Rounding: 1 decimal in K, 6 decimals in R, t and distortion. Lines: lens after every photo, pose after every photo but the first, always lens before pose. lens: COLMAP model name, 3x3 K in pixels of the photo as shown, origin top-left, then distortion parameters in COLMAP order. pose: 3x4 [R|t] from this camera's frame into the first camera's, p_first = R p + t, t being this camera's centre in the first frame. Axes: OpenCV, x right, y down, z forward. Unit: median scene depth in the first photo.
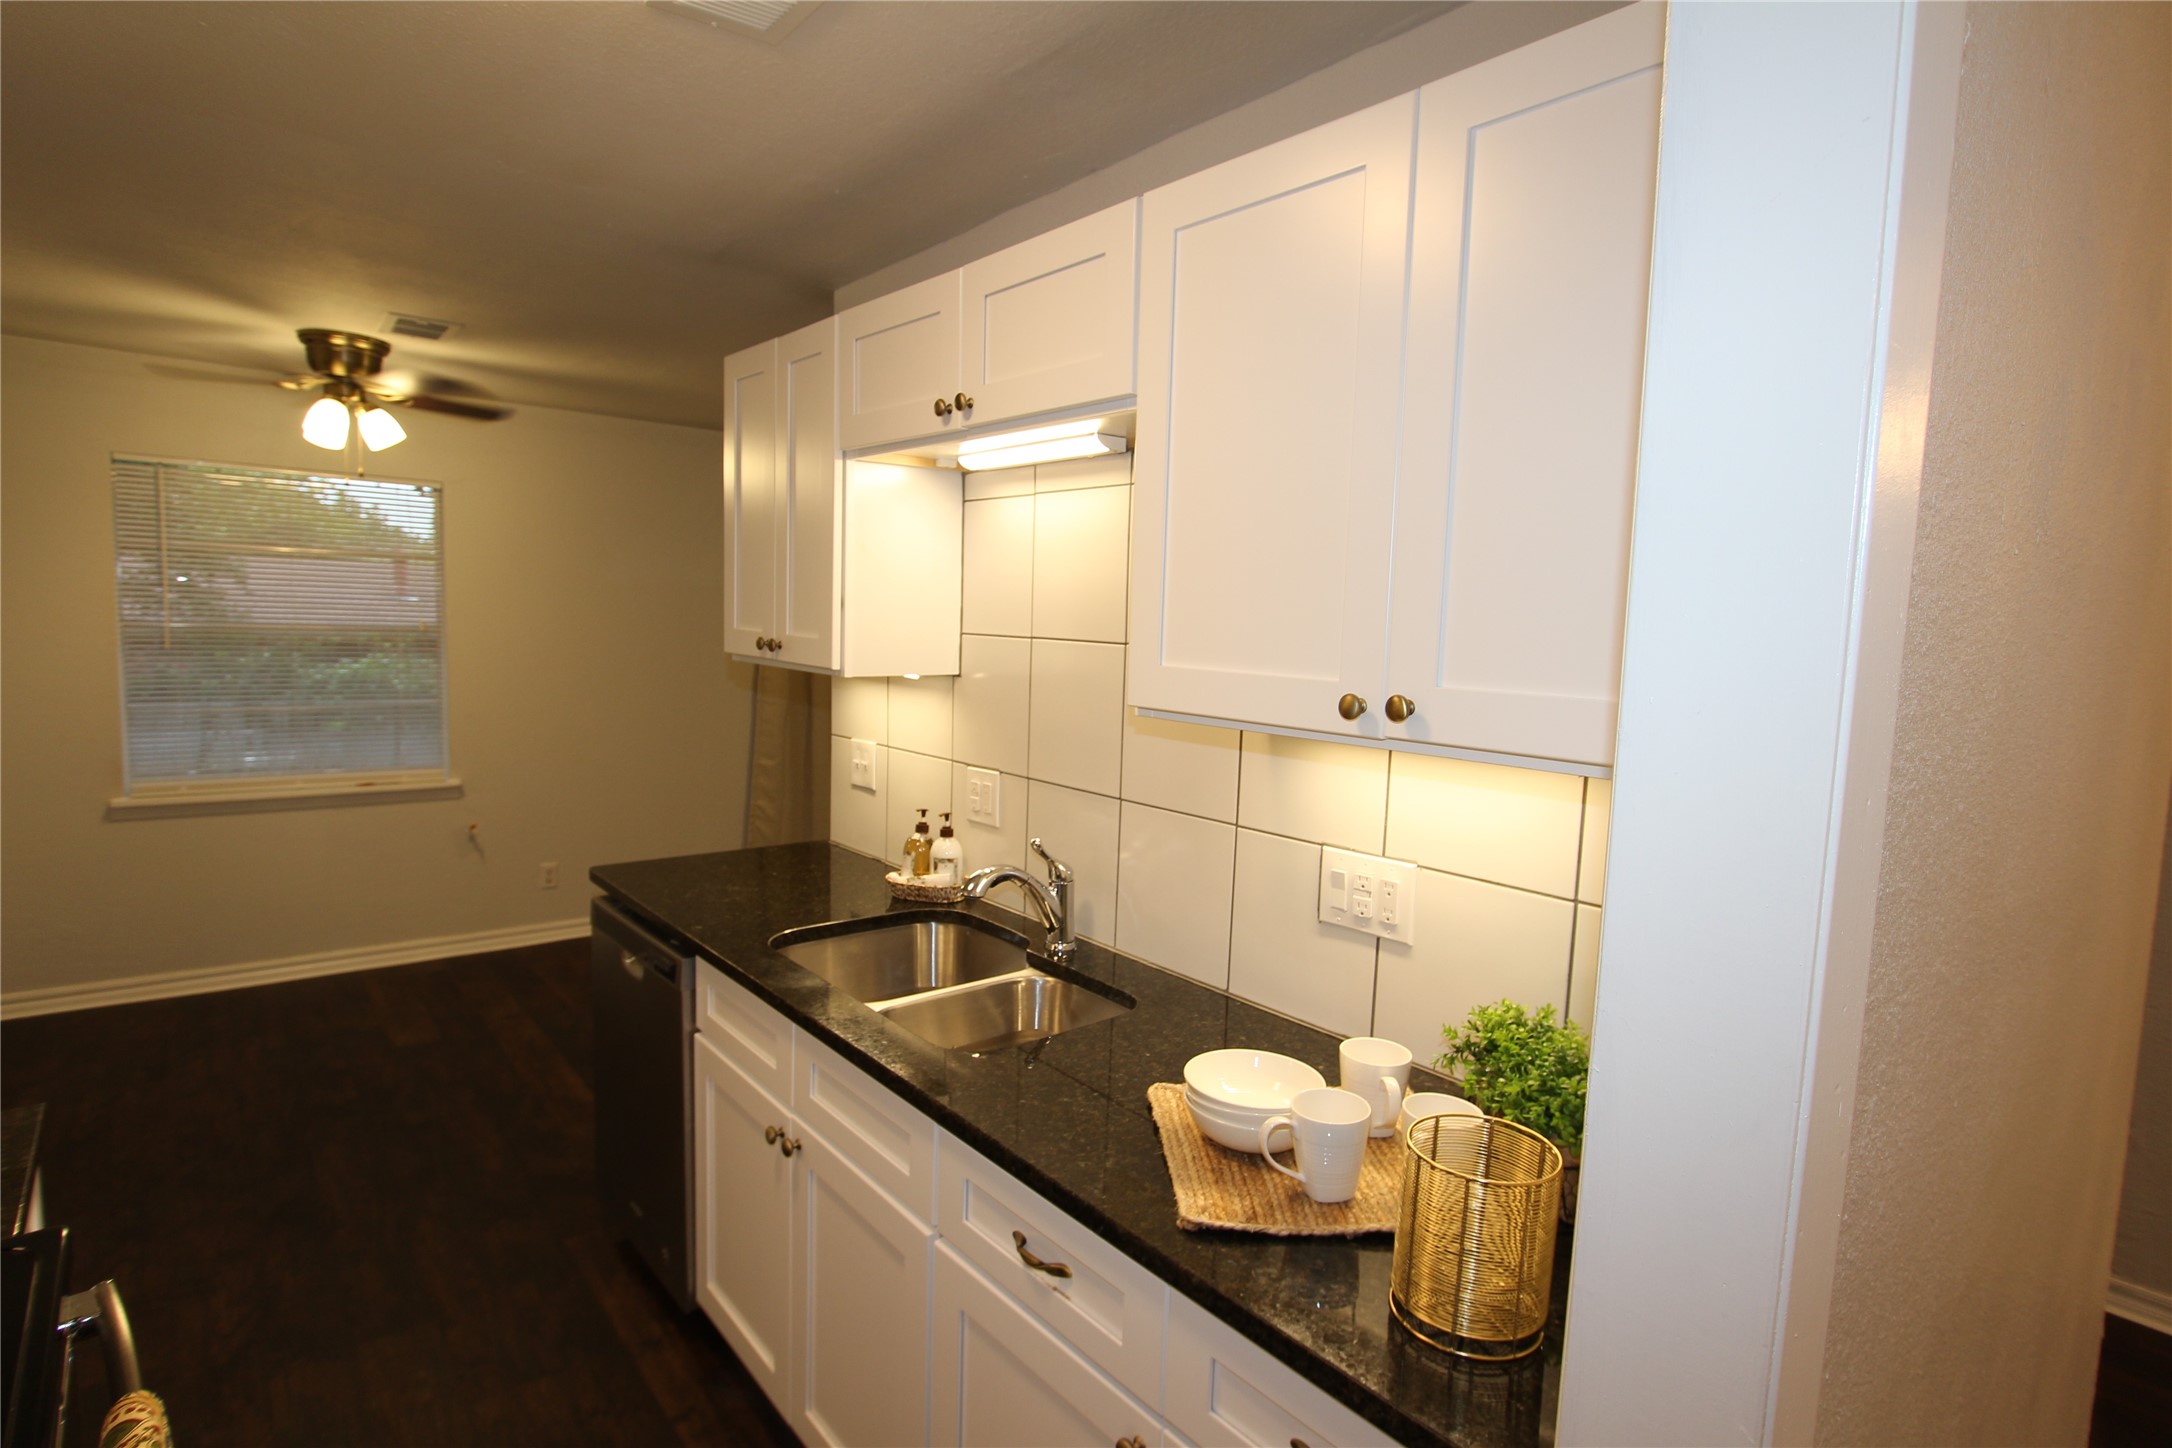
lens RADIAL K [[1094.8, 0, 1078.3], [0, 1094.8, 723.0], [0, 0, 1]] dist [-0.022672, 0.001136]
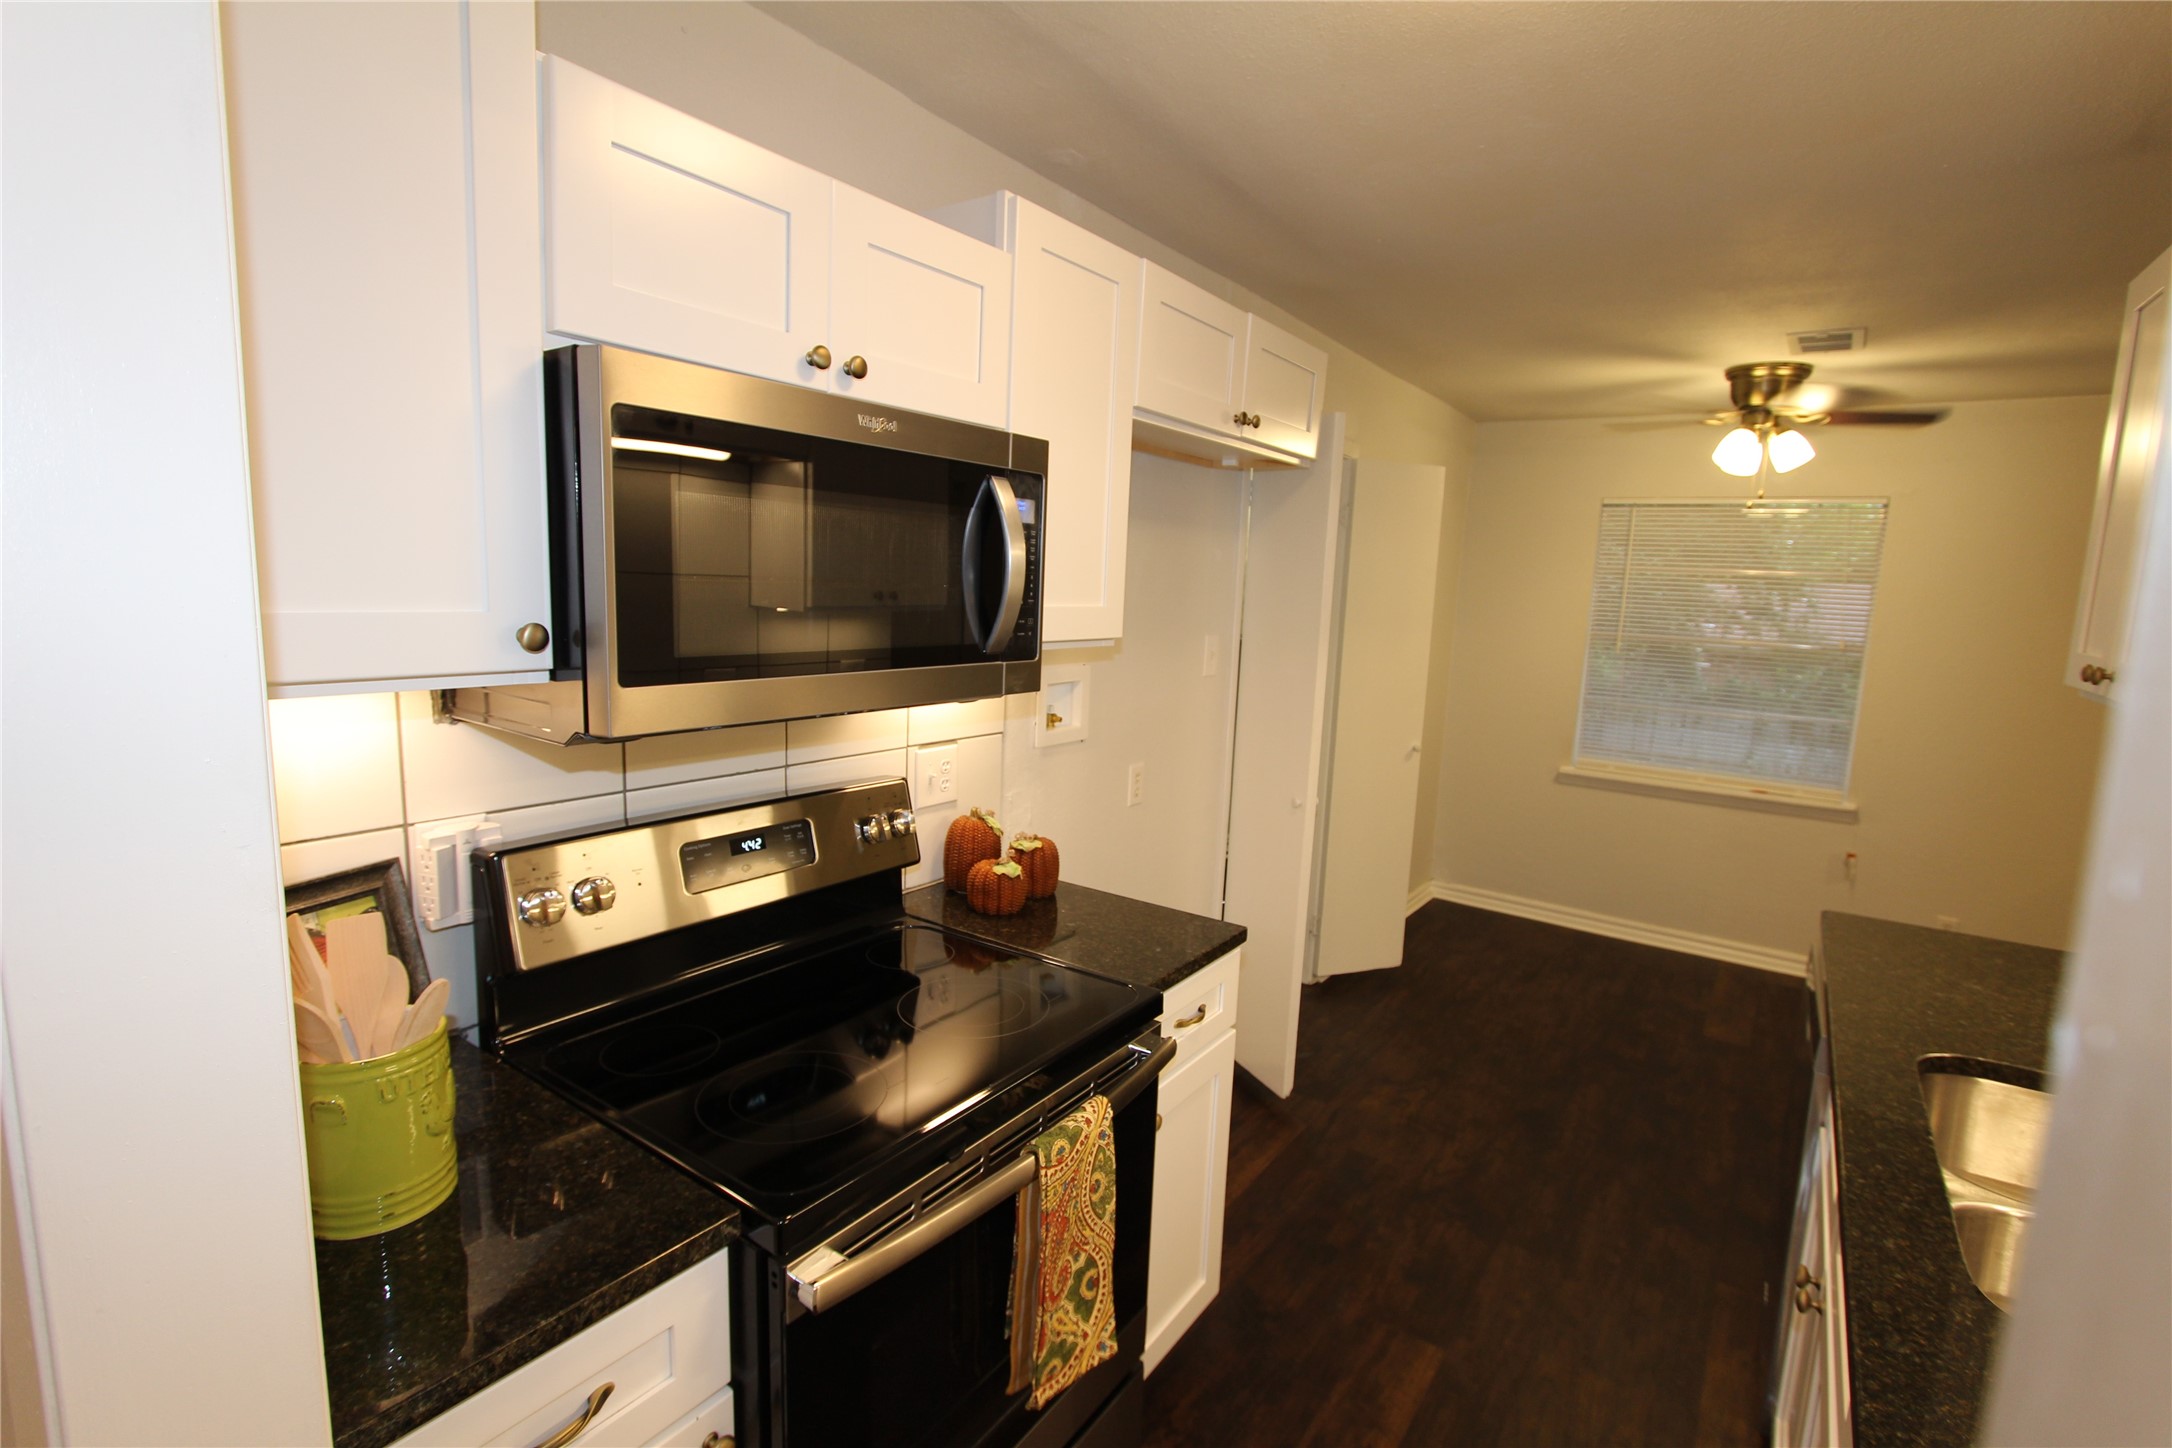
lens RADIAL K [[995.3, 0, 1080.4], [0, 995.3, 724.1], [0, 0, 1]] dist [-0.023221, 0.000161]
pose [[0.260476, 0.111091, -0.959068, 0.105112], [-0.122919, 0.989090, 0.081185, -0.006544], [0.957624, 0.096741, 0.271290, 0.126071]]
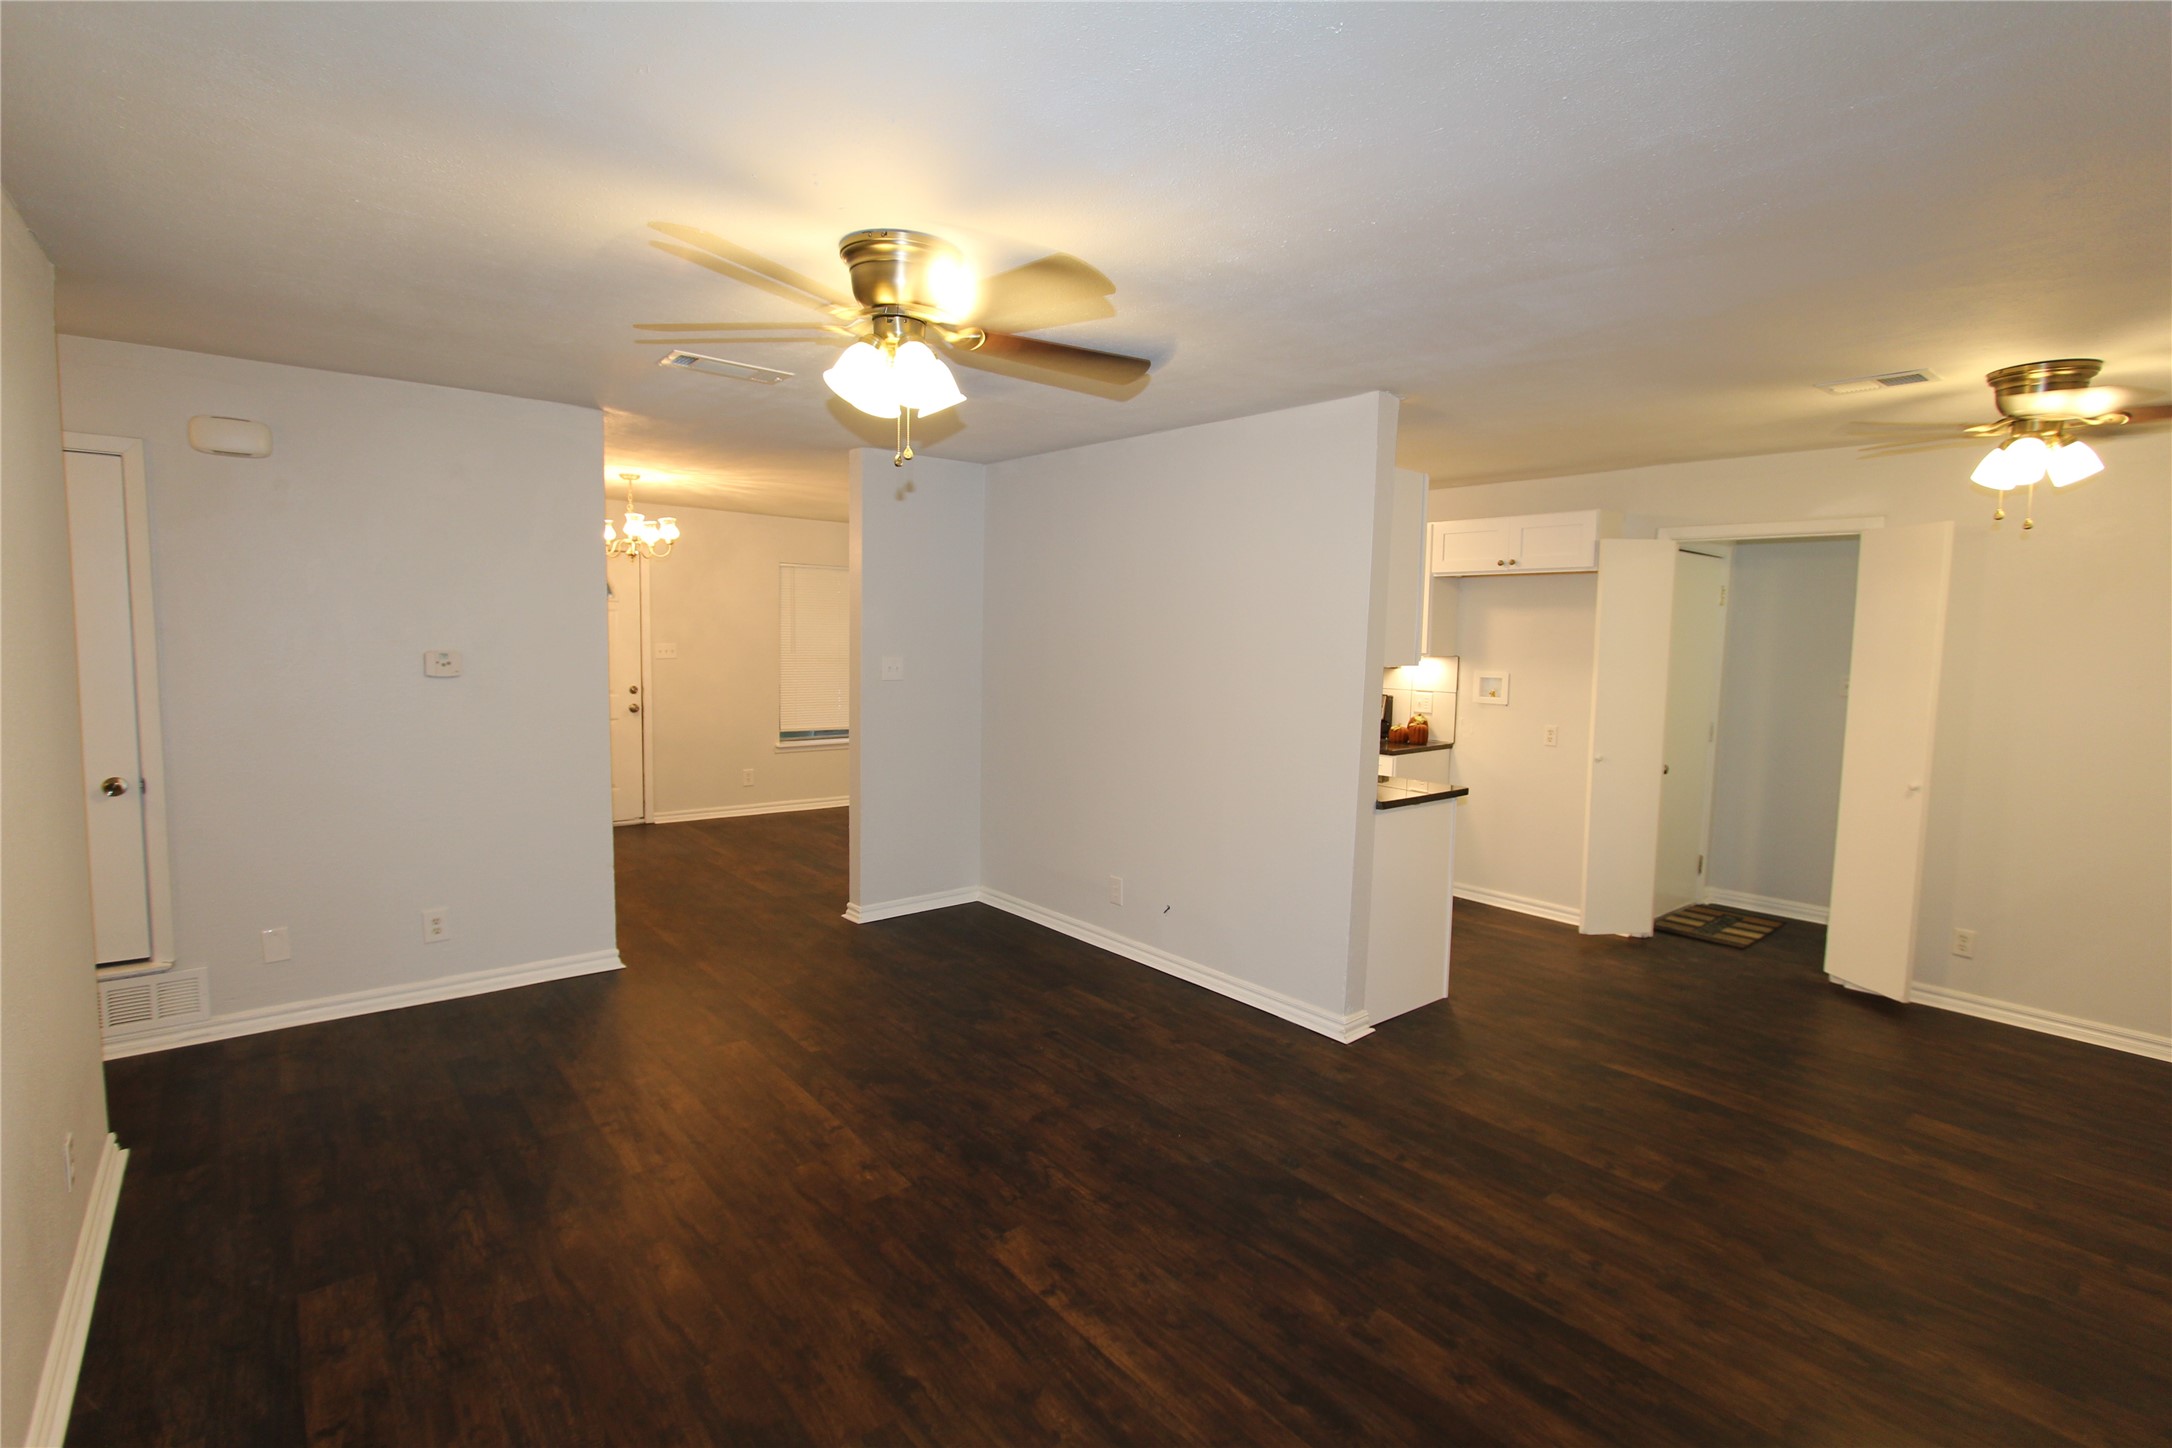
lens RADIAL K [[995.3, 0, 1070.6], [0, 995.3, 725.7], [0, 0, 1]] dist [-0.023221, 0.000161]
pose [[-0.998383, -0.052706, -0.021295, 0.160525], [-0.055778, 0.980567, 0.188087, -0.163447], [0.010968, 0.188971, -0.981921, 1.846391]]
